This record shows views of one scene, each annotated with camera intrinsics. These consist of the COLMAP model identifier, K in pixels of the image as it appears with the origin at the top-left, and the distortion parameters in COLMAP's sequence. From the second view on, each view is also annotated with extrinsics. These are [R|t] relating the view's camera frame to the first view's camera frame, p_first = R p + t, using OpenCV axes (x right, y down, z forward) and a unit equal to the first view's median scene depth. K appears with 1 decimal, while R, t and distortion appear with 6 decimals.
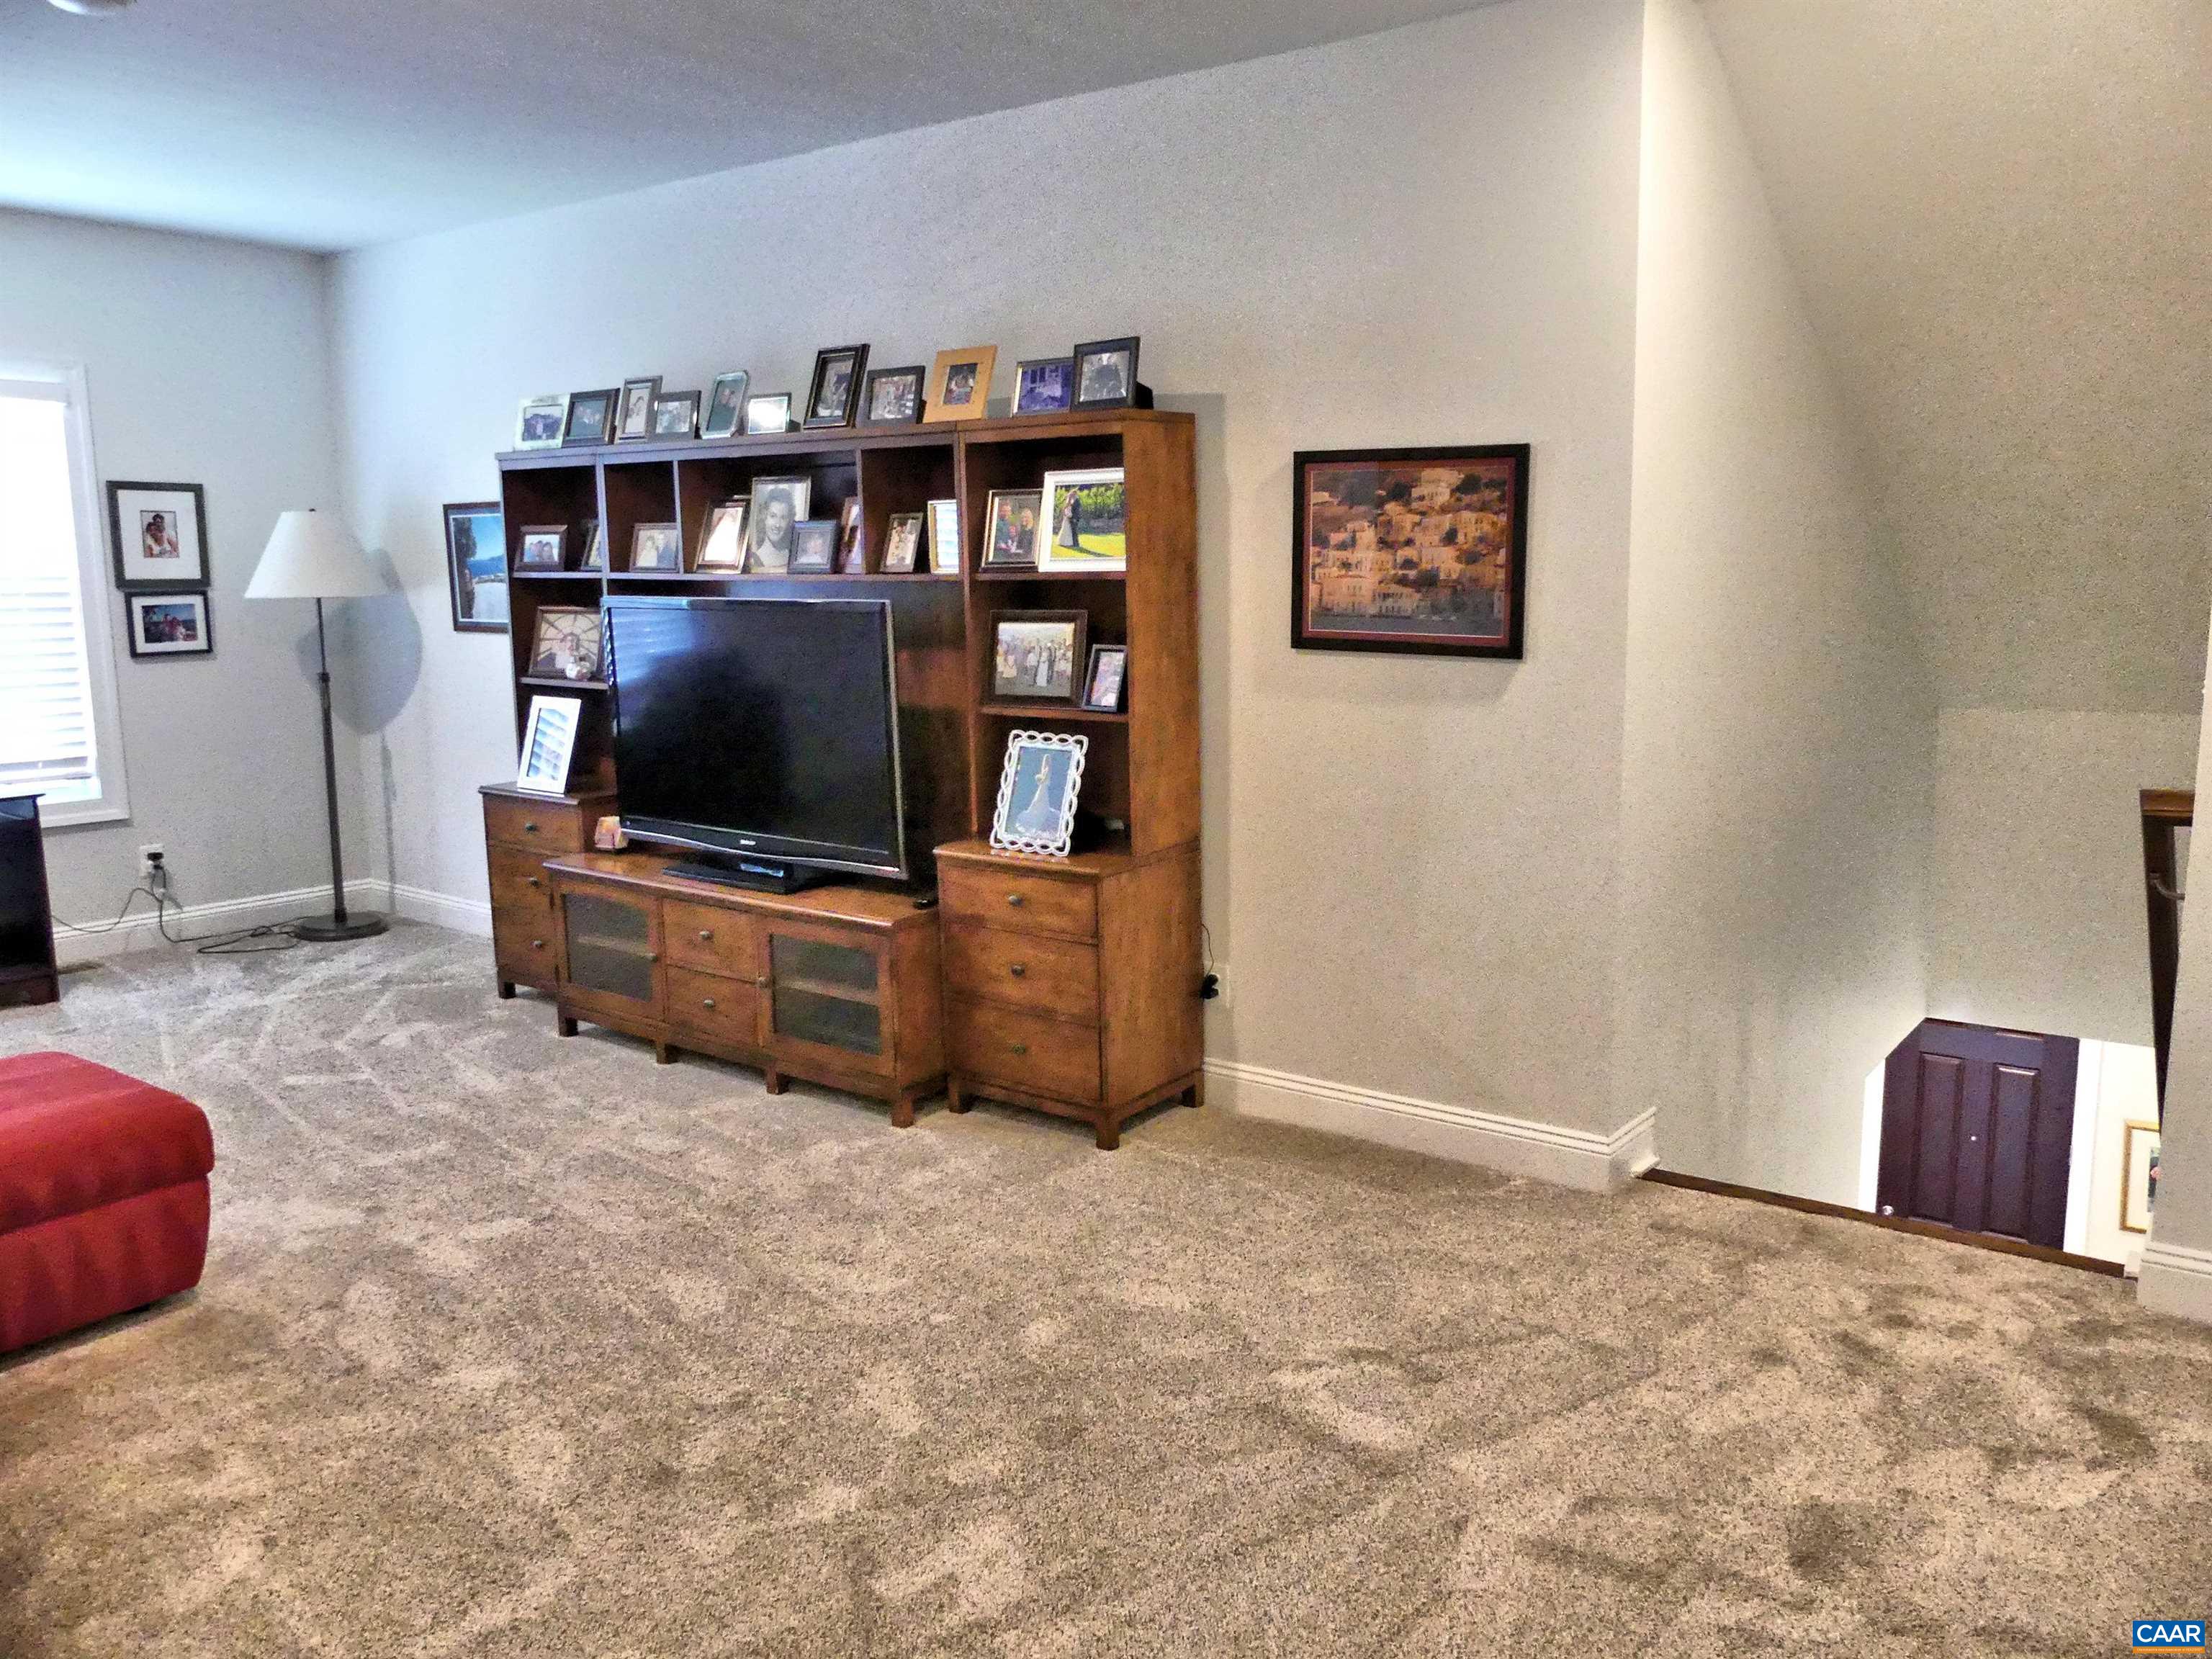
lens RADIAL K [[1665.2, 0, 1106.0], [0, 1665.2, 829.5], [0, 0, 1]] dist [-0.005792, 0.004694]
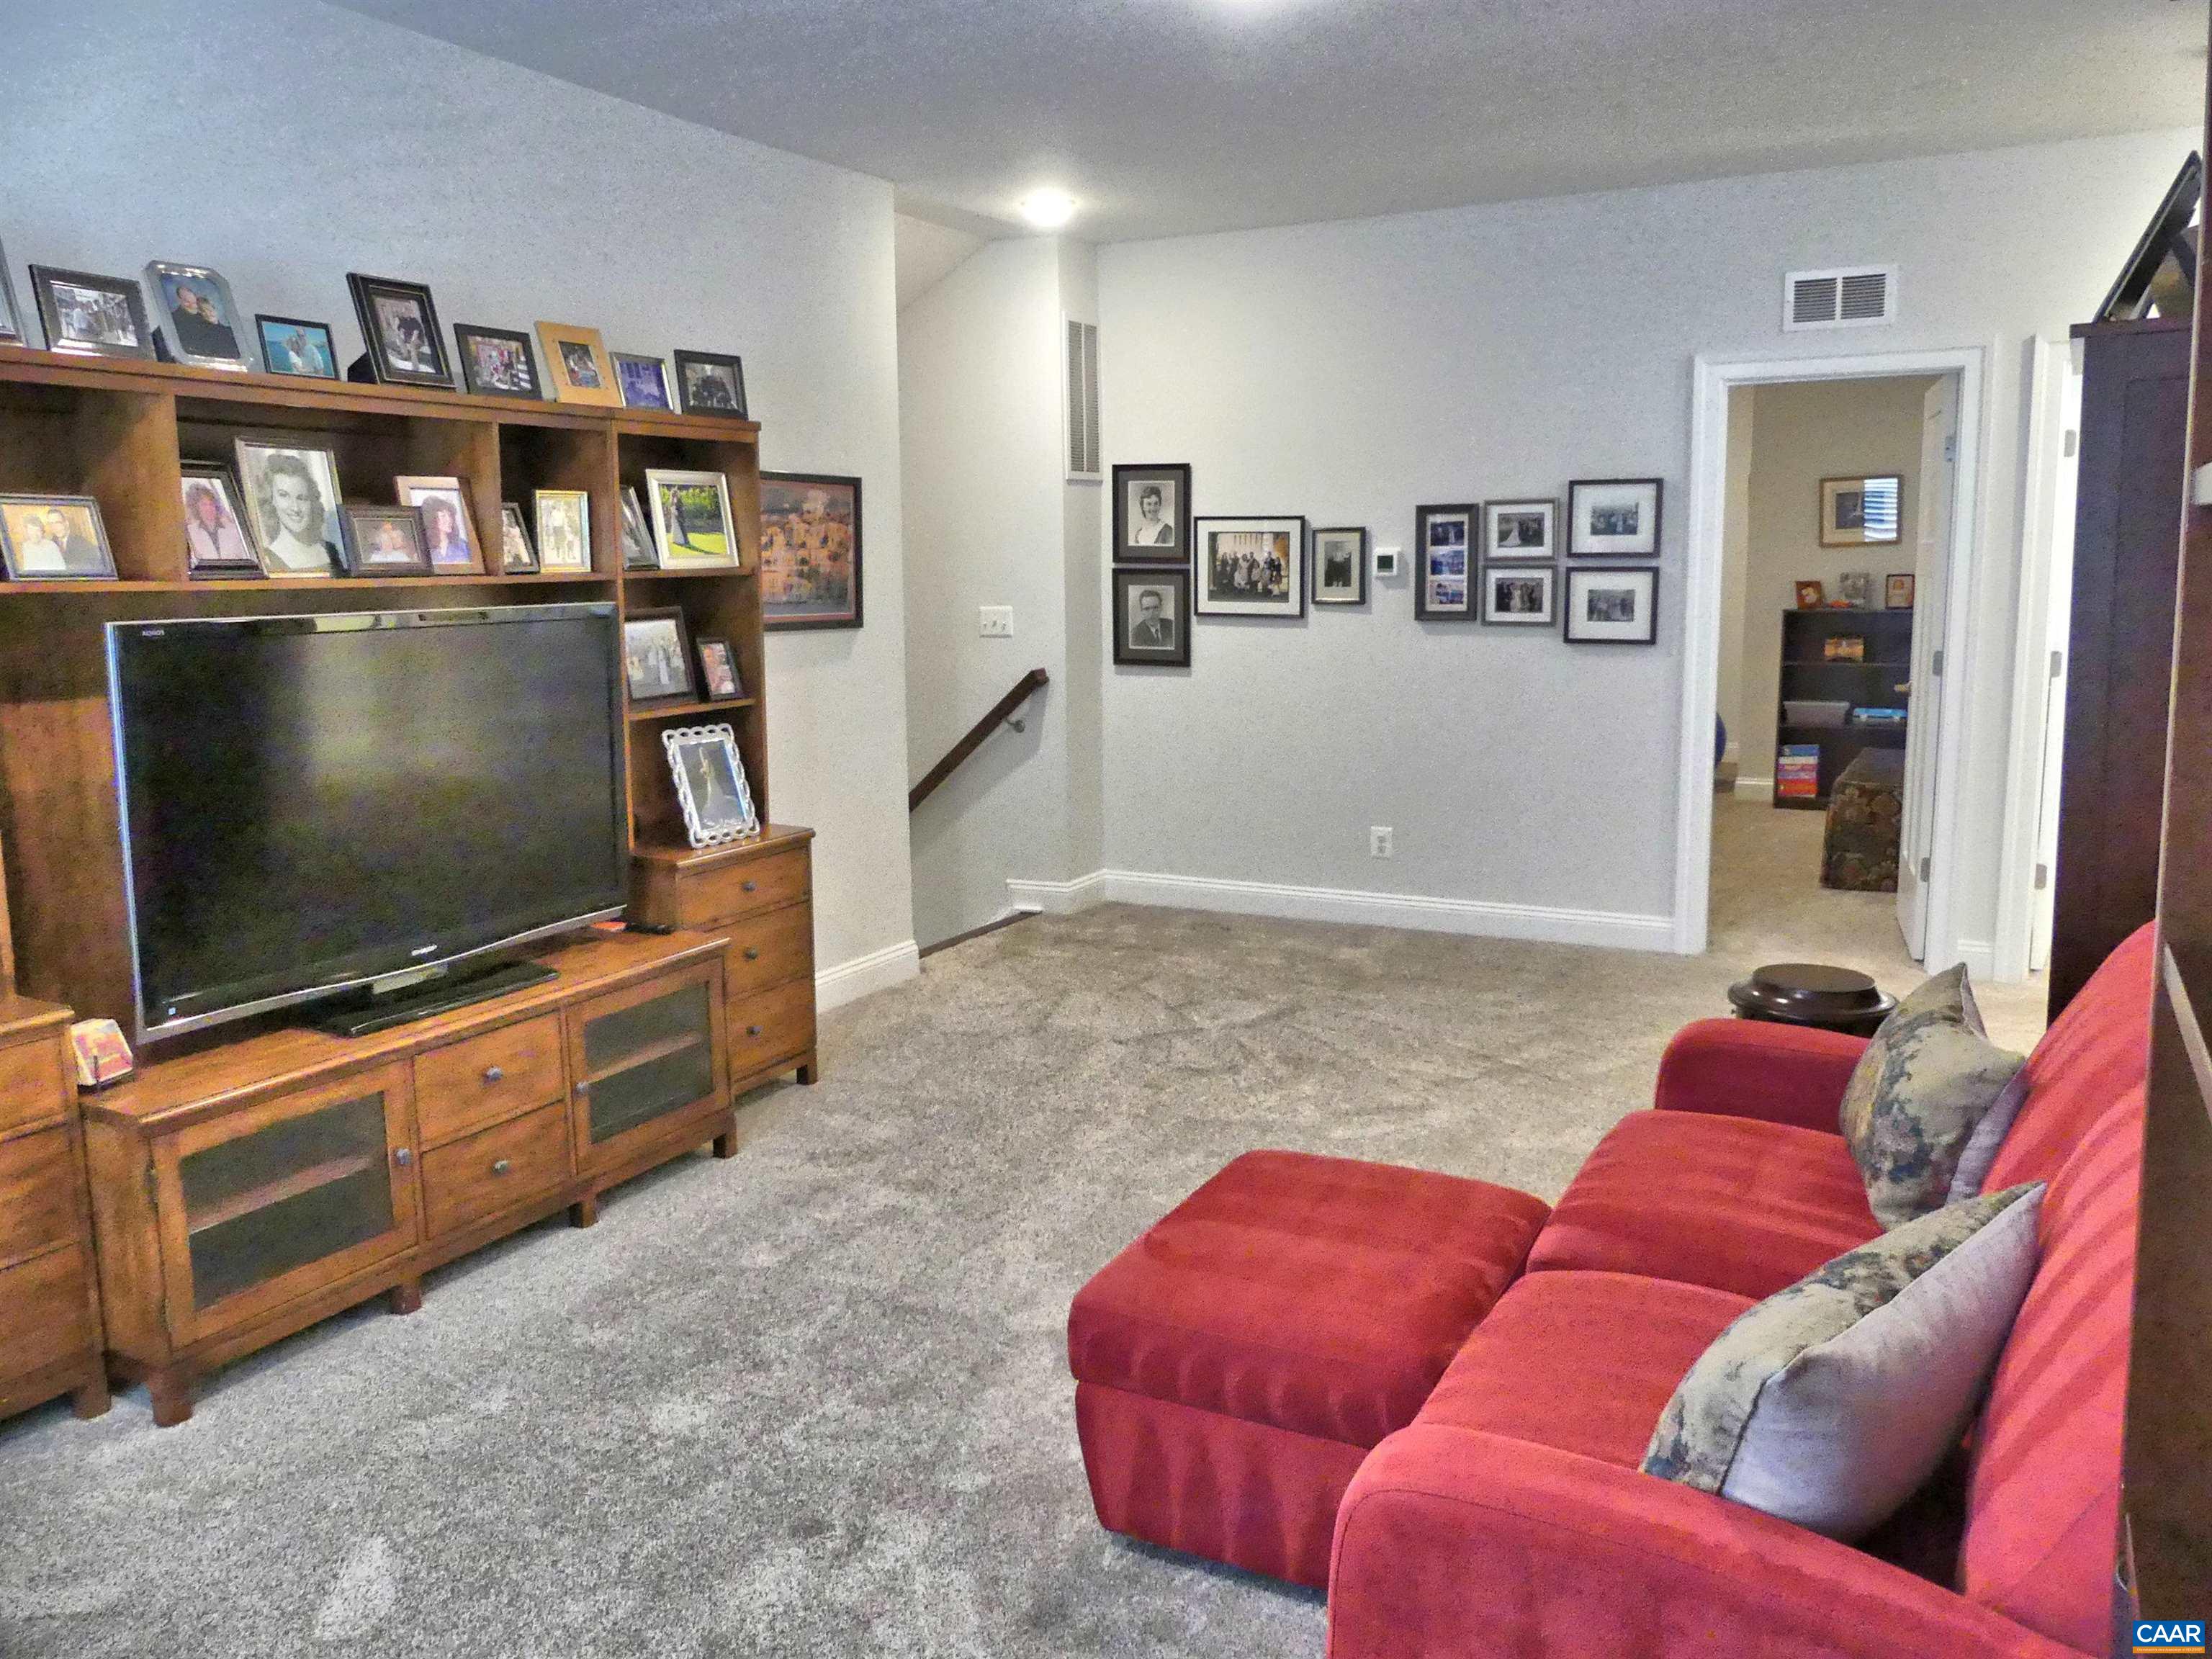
lens RADIAL K [[1665.2, 0, 1106.0], [0, 1665.2, 829.5], [0, 0, 1]] dist [-0.005792, 0.004694]
pose [[-0.145494, -0.150186, 0.977894, -1.199069], [0.175542, 0.968810, 0.174908, -0.146627], [-0.973661, 0.197110, -0.114592, 0.987880]]
